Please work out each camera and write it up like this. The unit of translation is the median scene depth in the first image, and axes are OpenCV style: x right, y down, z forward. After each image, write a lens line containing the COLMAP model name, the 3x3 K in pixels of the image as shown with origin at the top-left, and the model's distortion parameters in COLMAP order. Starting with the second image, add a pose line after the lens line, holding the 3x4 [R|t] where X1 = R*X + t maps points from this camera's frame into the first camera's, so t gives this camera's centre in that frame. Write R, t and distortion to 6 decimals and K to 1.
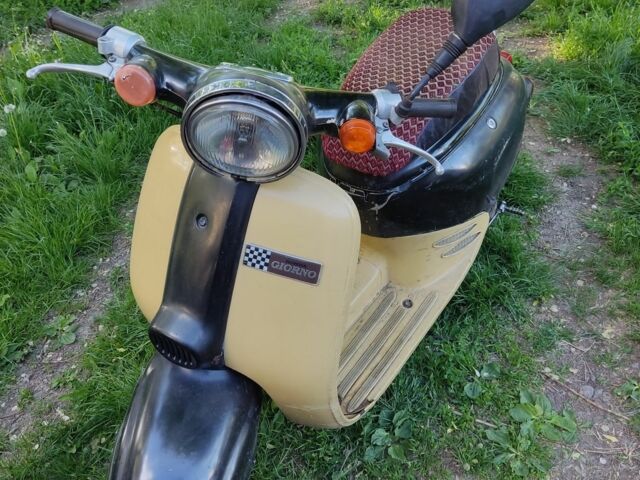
lens RADIAL K [[631.9, 0, 322.6], [0, 631.9, 242.3], [0, 0, 1]] dist [0.126432, -0.195837]
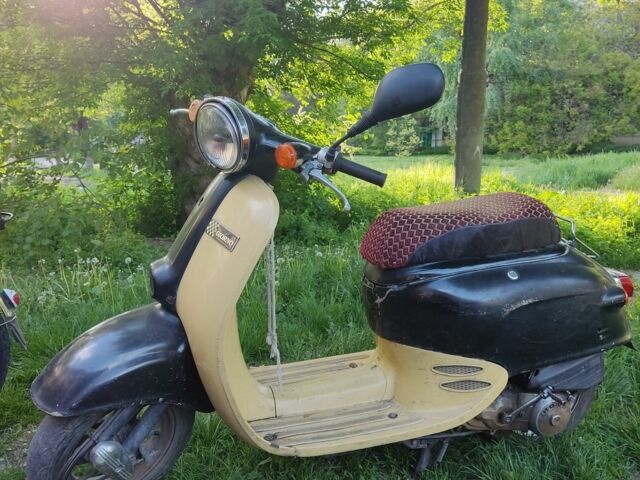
lens RADIAL K [[631.9, 0, 322.6], [0, 631.9, 242.3], [0, 0, 1]] dist [0.126432, -0.195837]
pose [[0.771794, 0.189996, -0.606824, 0.837958], [-0.465702, 0.818682, -0.335978, 0.360067], [0.432962, 0.541905, 0.720335, 0.058989]]
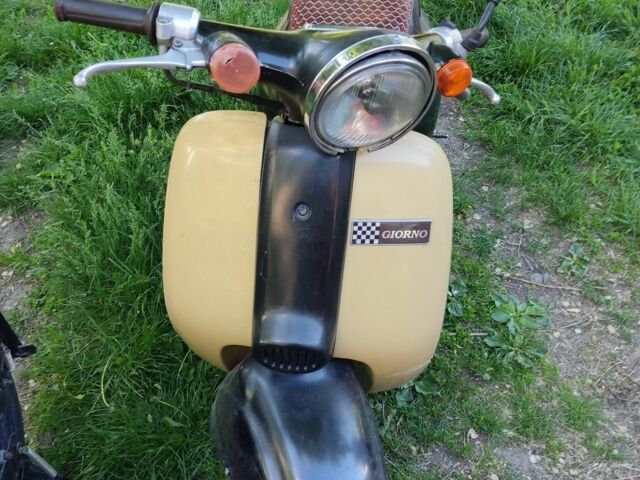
lens RADIAL K [[631.9, 0, 322.6], [0, 631.9, 242.3], [0, 0, 1]] dist [0.126432, -0.195837]
pose [[0.898156, -0.276965, 0.341477, -0.406111], [0.252983, 0.960749, 0.113846, -0.070731], [-0.359605, -0.015863, 0.932970, 0.136503]]
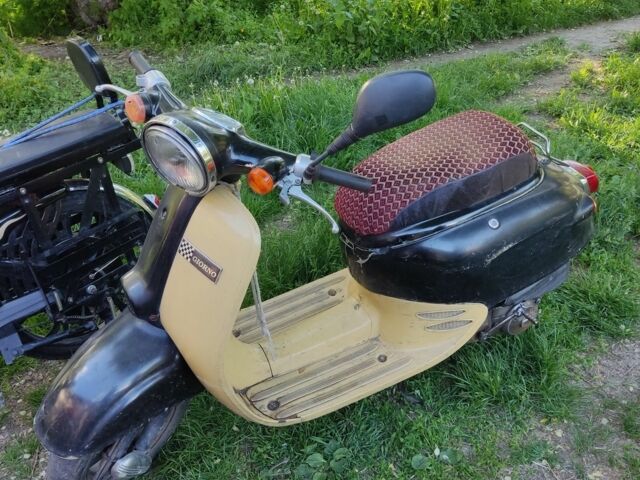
lens RADIAL K [[631.9, 0, 322.6], [0, 631.9, 242.3], [0, 0, 1]] dist [0.126432, -0.195837]
pose [[0.865195, 0.291390, -0.408081, 0.583714], [-0.327801, 0.944523, -0.020555, -0.049459], [0.379453, 0.151553, 0.912714, -0.101974]]
